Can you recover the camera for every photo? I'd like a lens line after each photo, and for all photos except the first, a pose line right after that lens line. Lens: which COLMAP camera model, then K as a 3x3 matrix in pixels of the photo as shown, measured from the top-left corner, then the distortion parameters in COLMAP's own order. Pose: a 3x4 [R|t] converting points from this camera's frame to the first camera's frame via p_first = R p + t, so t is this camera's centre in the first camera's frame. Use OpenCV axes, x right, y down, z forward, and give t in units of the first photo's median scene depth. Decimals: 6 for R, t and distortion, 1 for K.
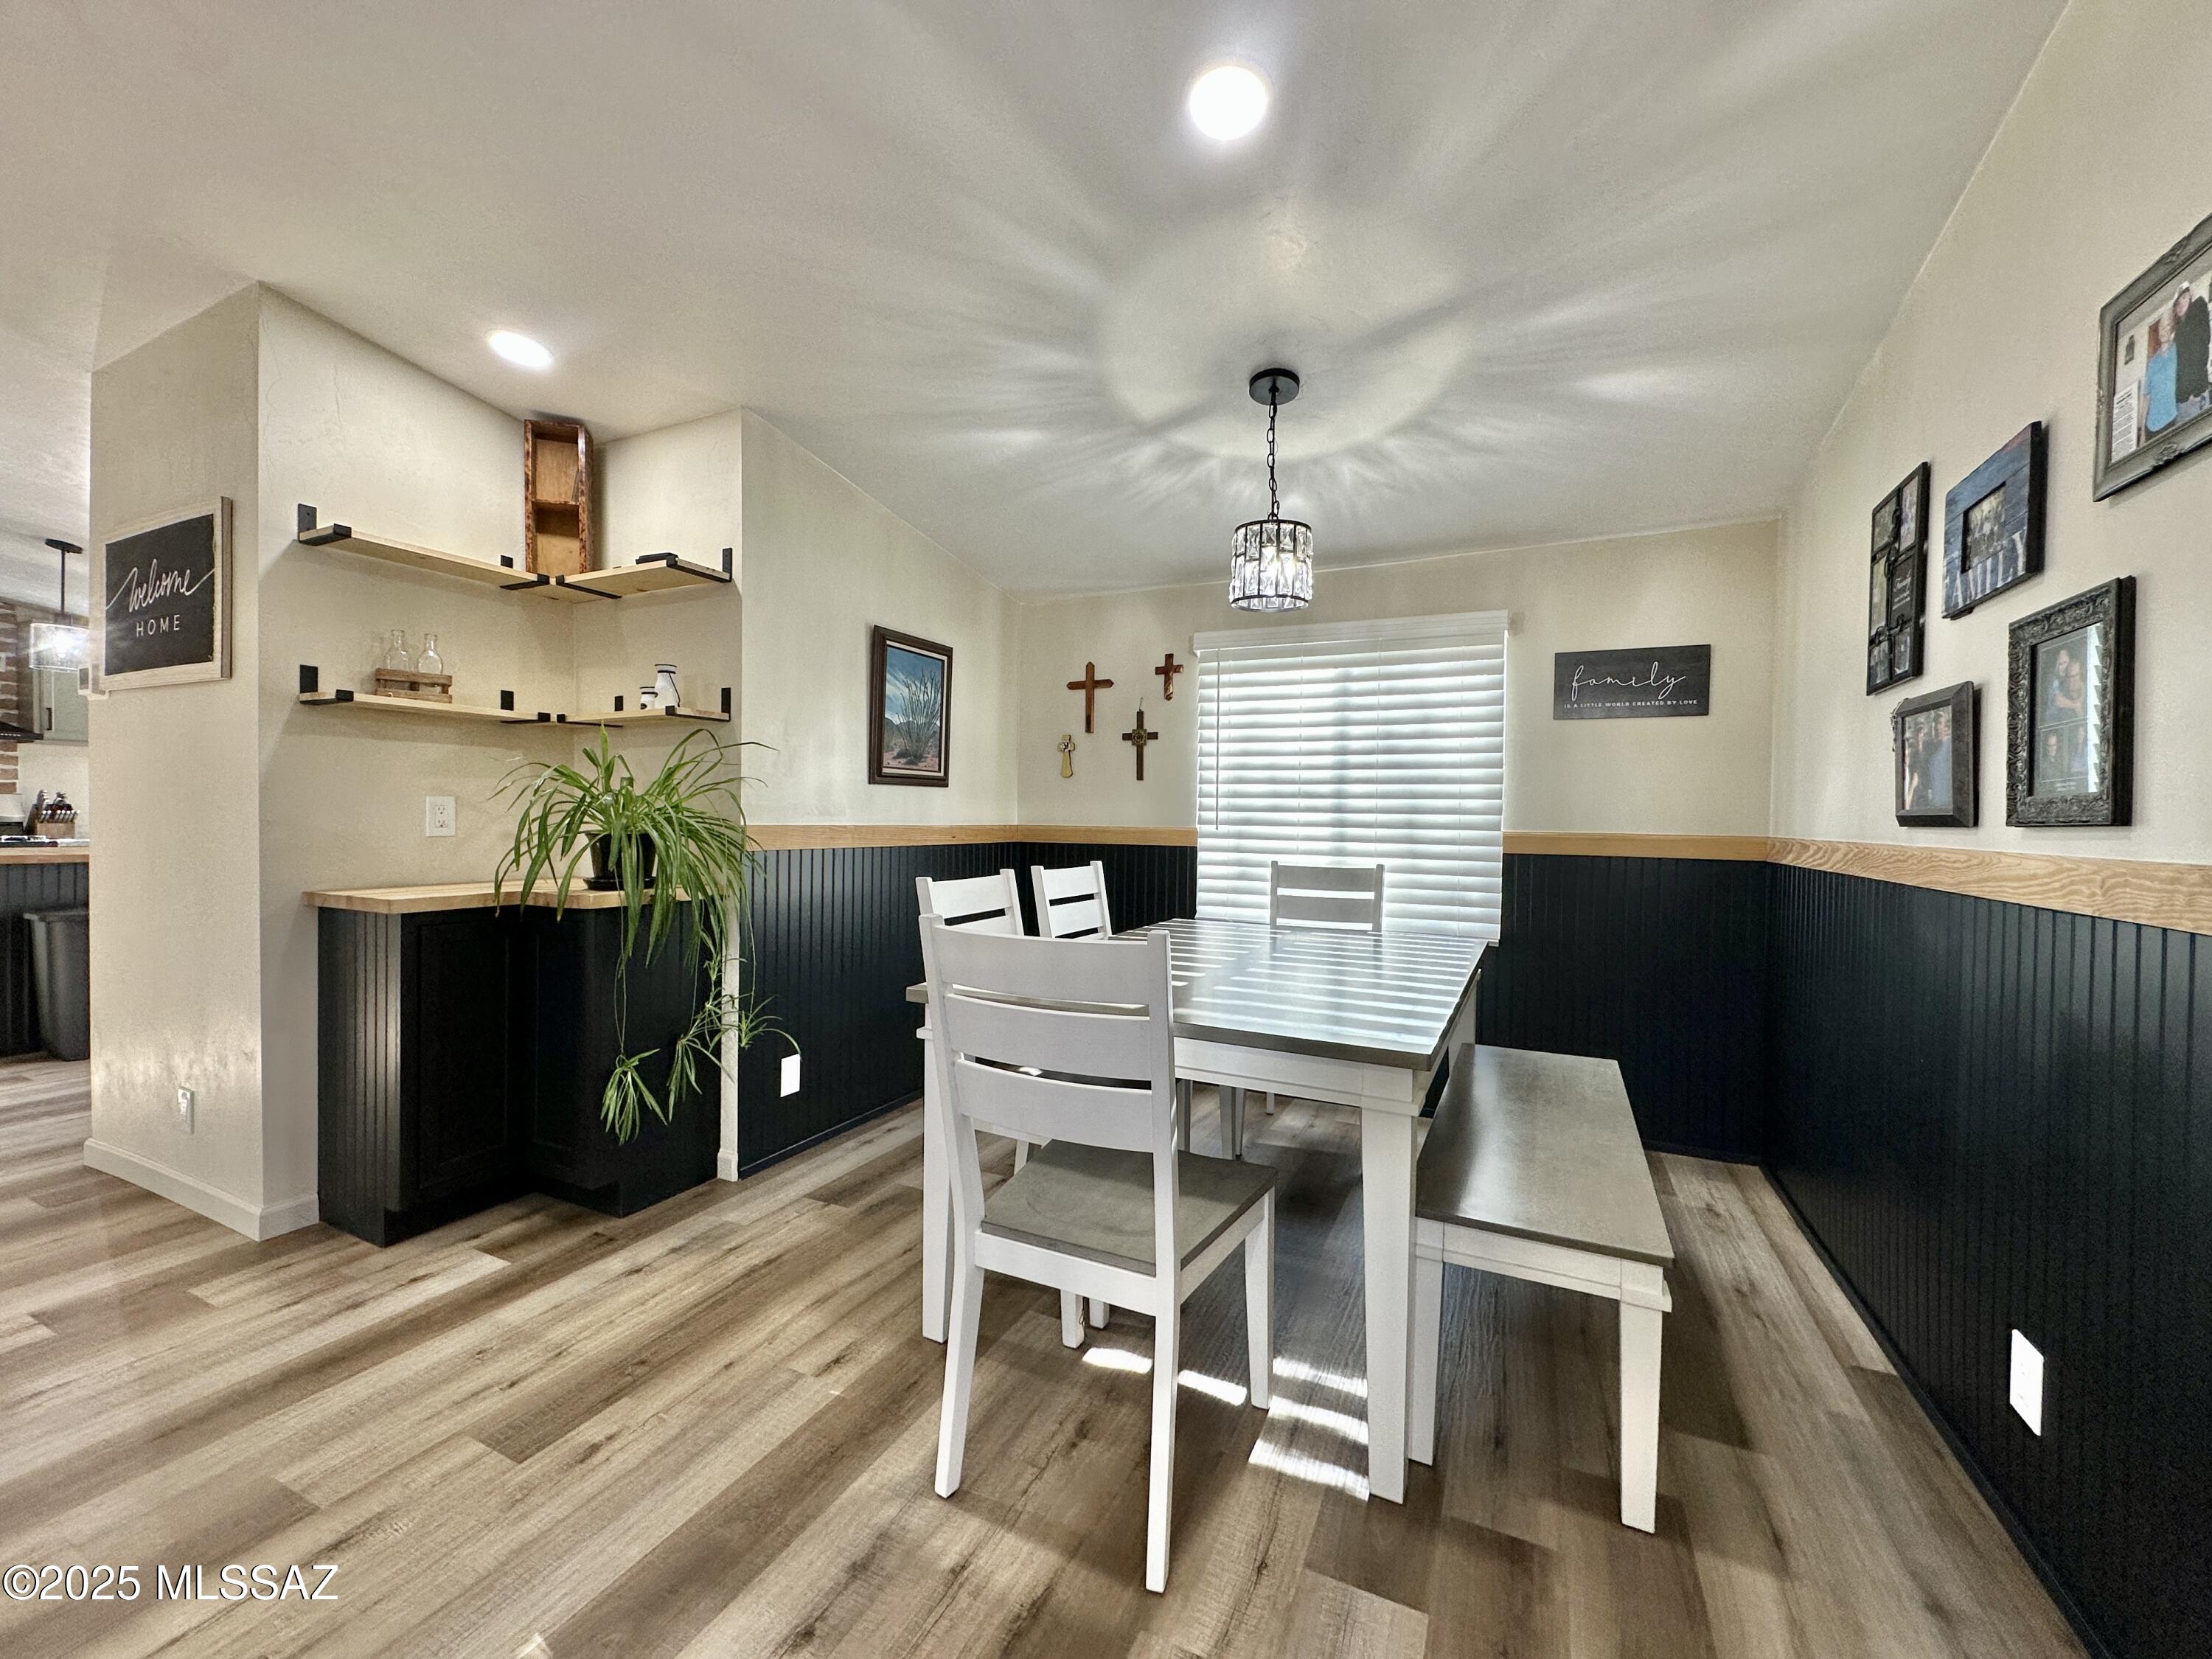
lens RADIAL K [[878.8, 0, 1107.7], [0, 878.8, 829.0], [0, 0, 1]] dist [-0.004676, 0.001103]
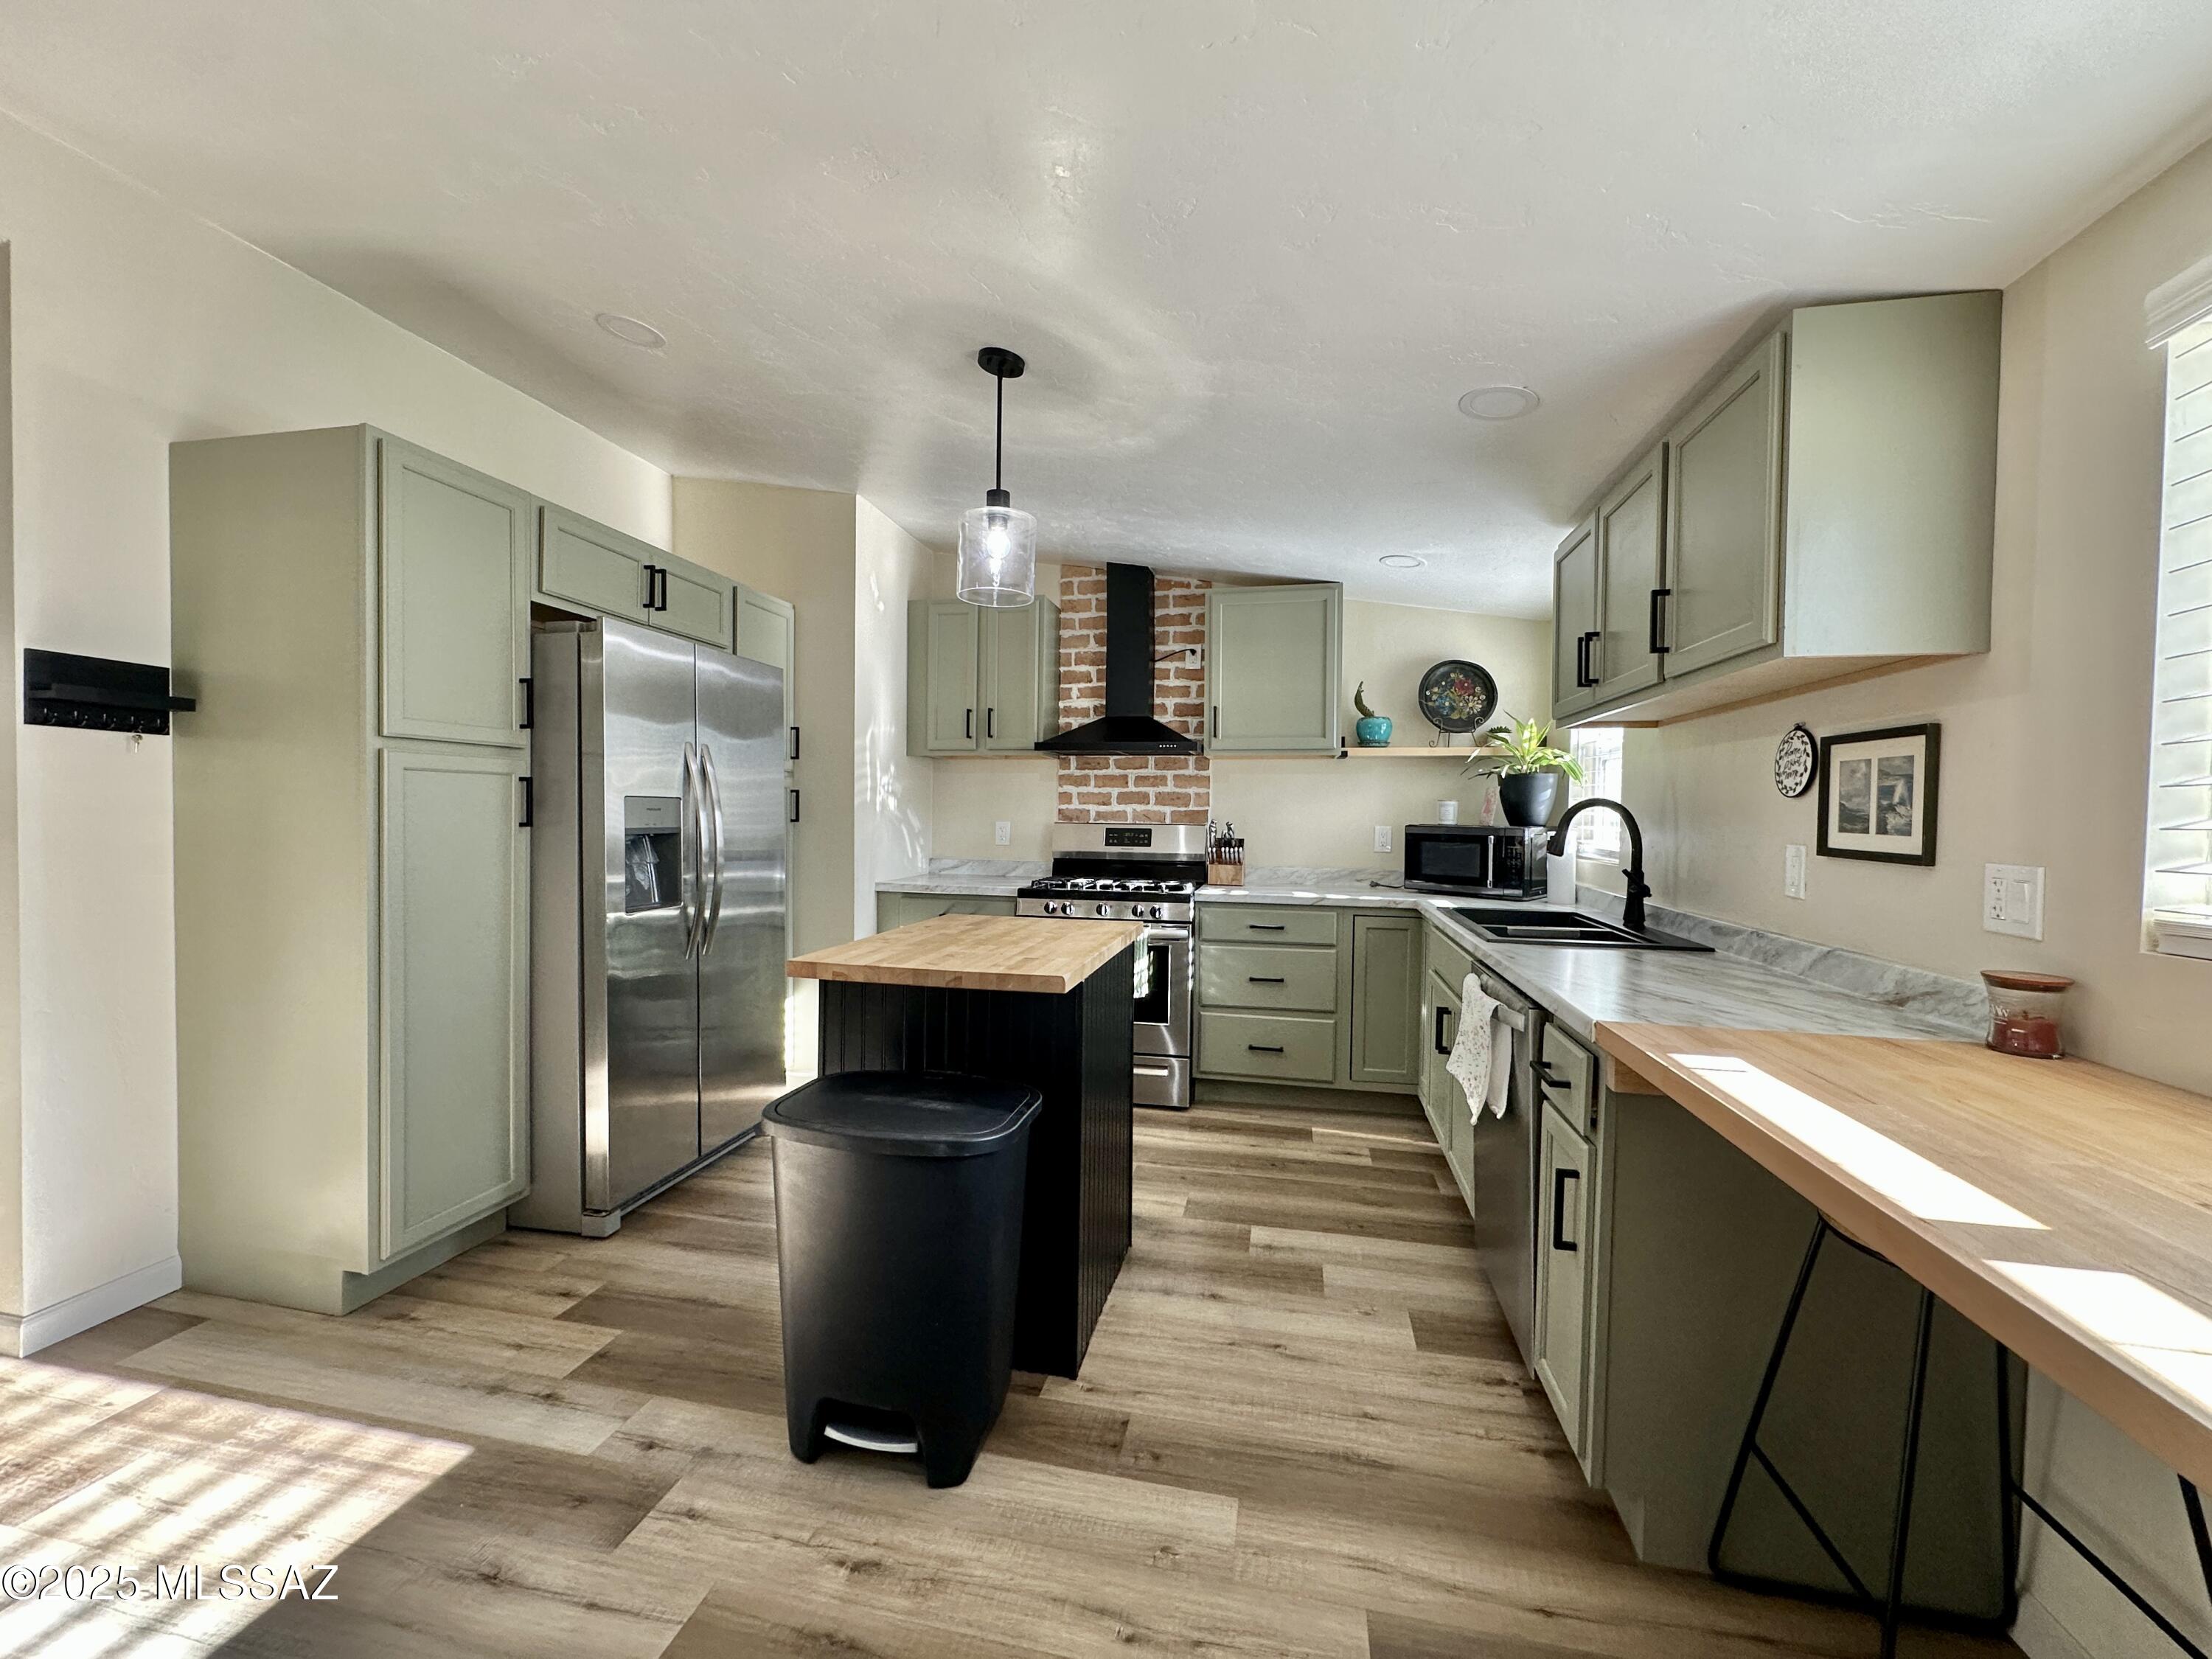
lens RADIAL K [[878.8, 0, 1107.7], [0, 878.8, 829.0], [0, 0, 1]] dist [-0.004676, 0.001103]
pose [[0.235944, 0.004763, -0.971755, -1.085851], [-0.024837, 0.999691, -0.001131, -0.070945], [0.971449, 0.024402, 0.235989, 1.551132]]
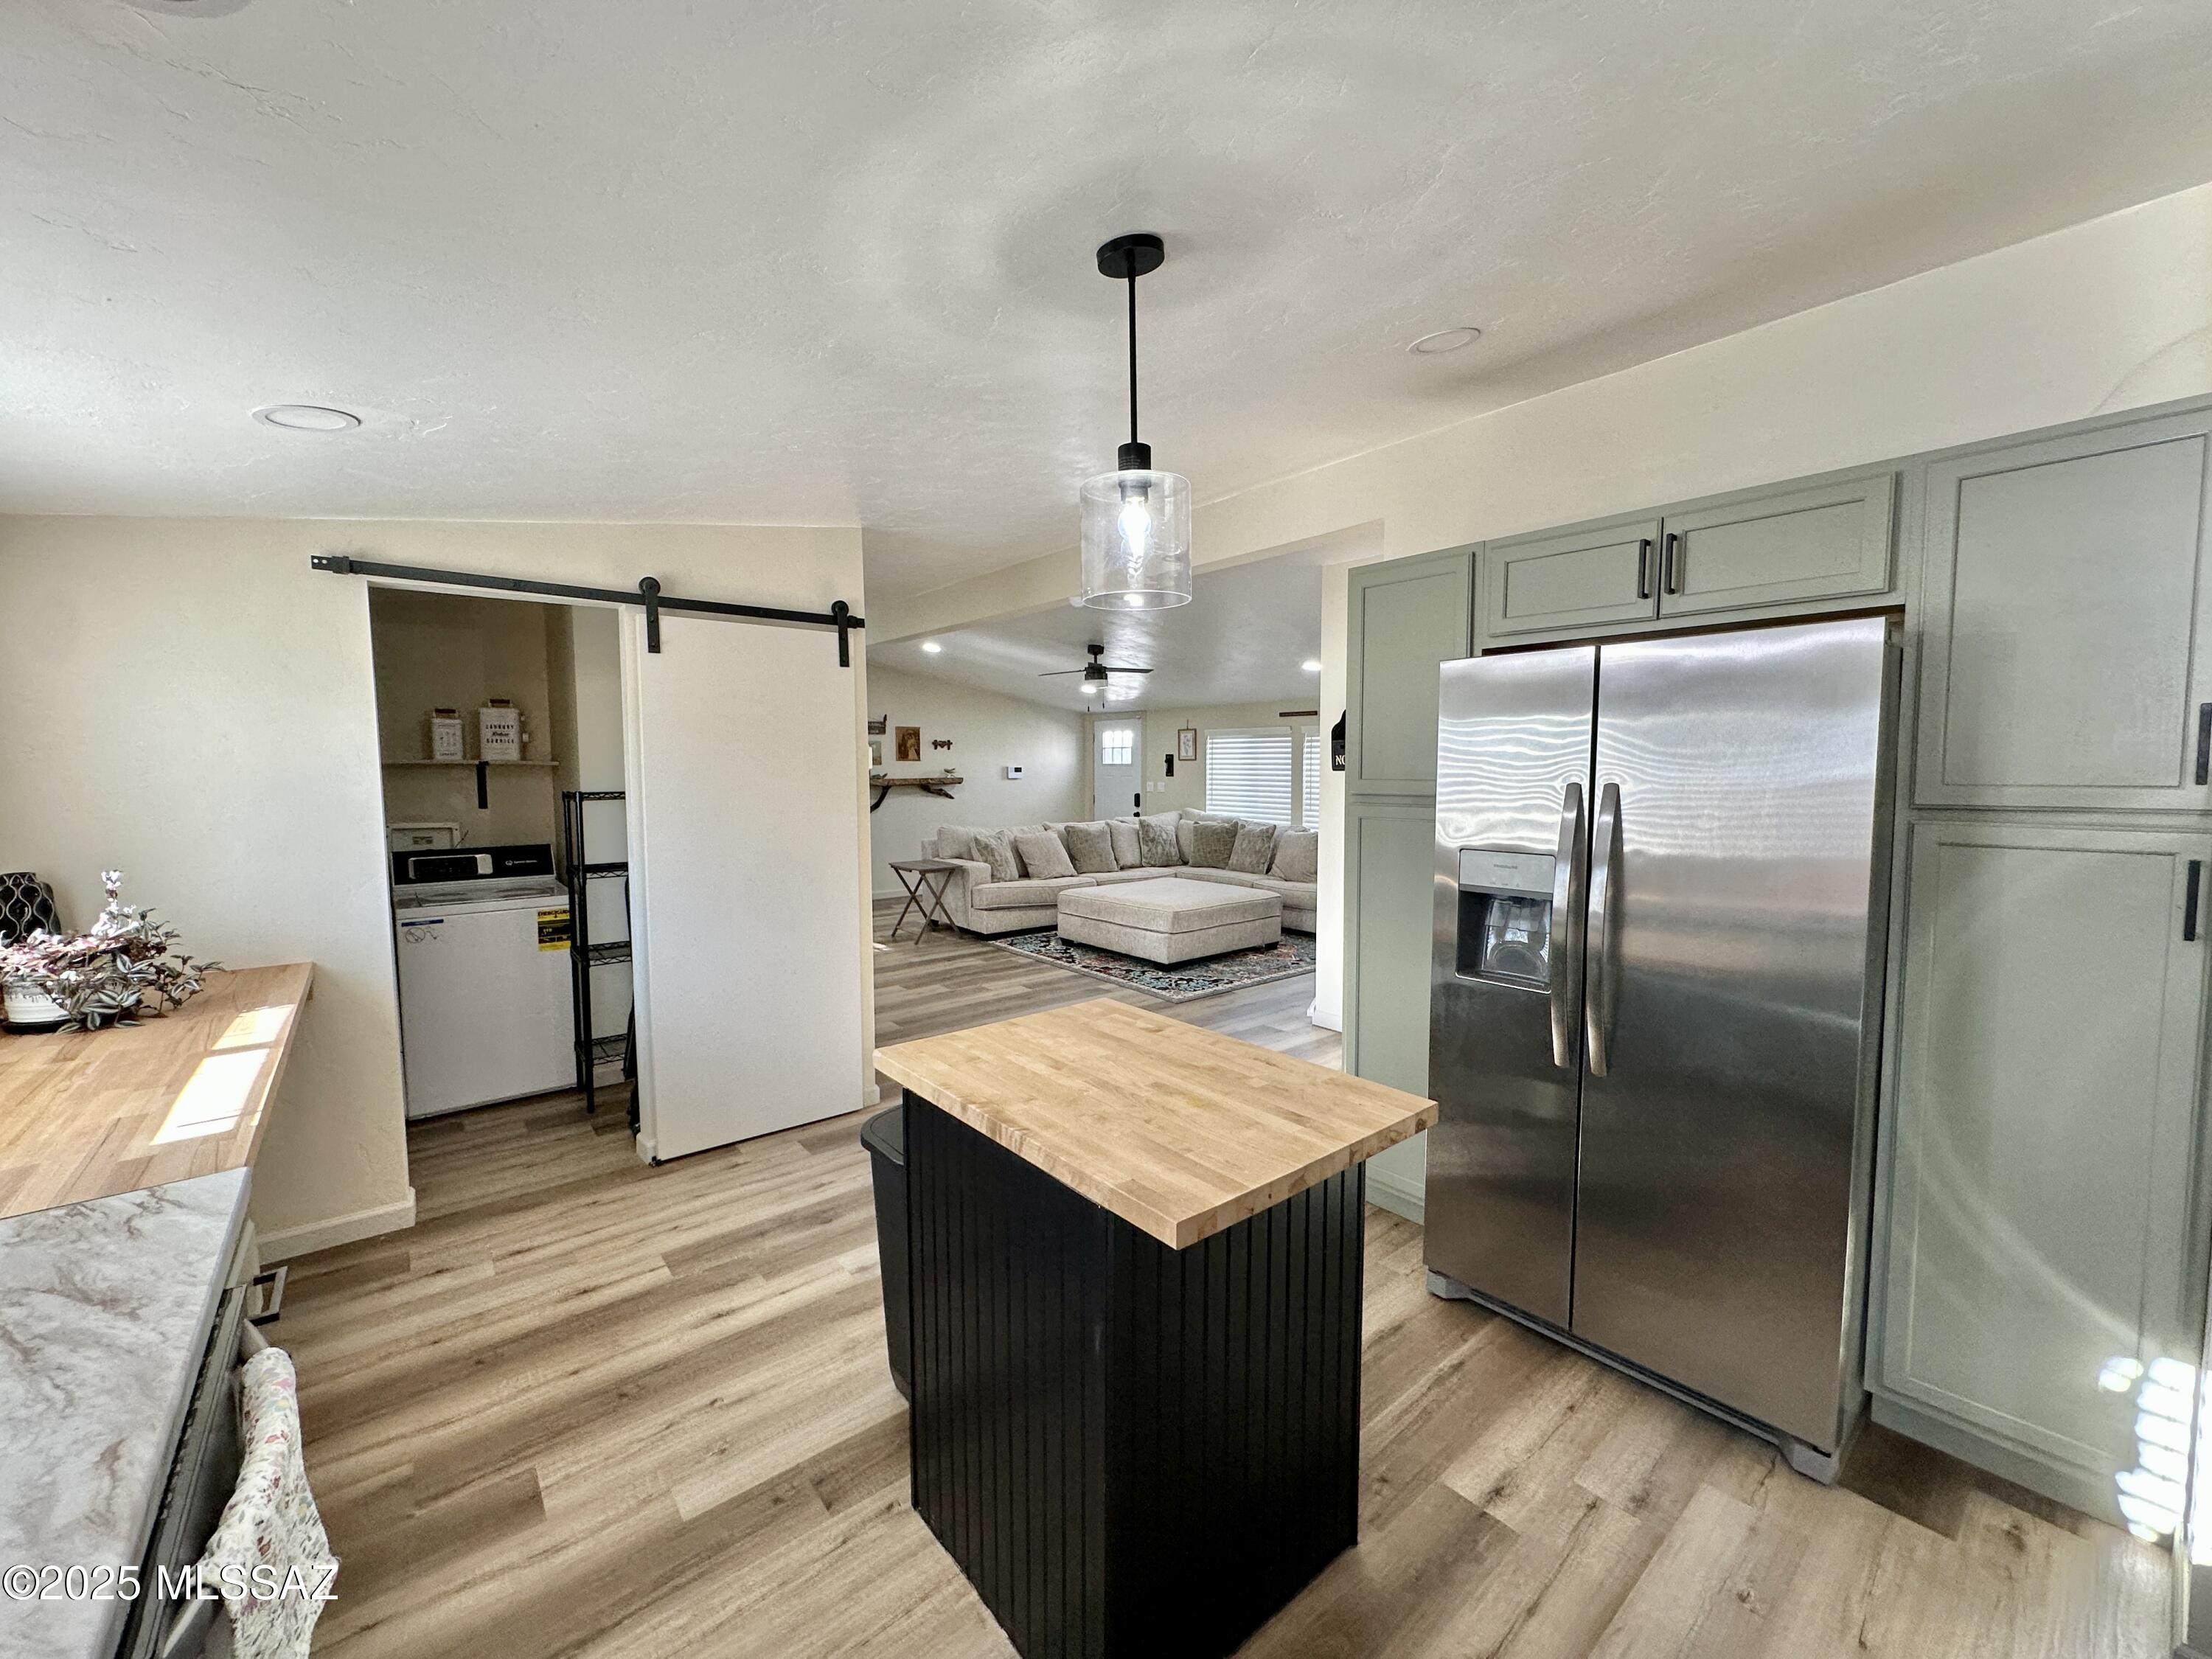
lens RADIAL K [[878.8, 0, 1107.7], [0, 878.8, 829.0], [0, 0, 1]] dist [-0.004676, 0.001103]
pose [[-0.907568, -0.041302, 0.417869, -2.210014], [-0.002865, 0.995737, 0.092197, -0.197044], [-0.419895, 0.082478, -0.903817, 2.221907]]
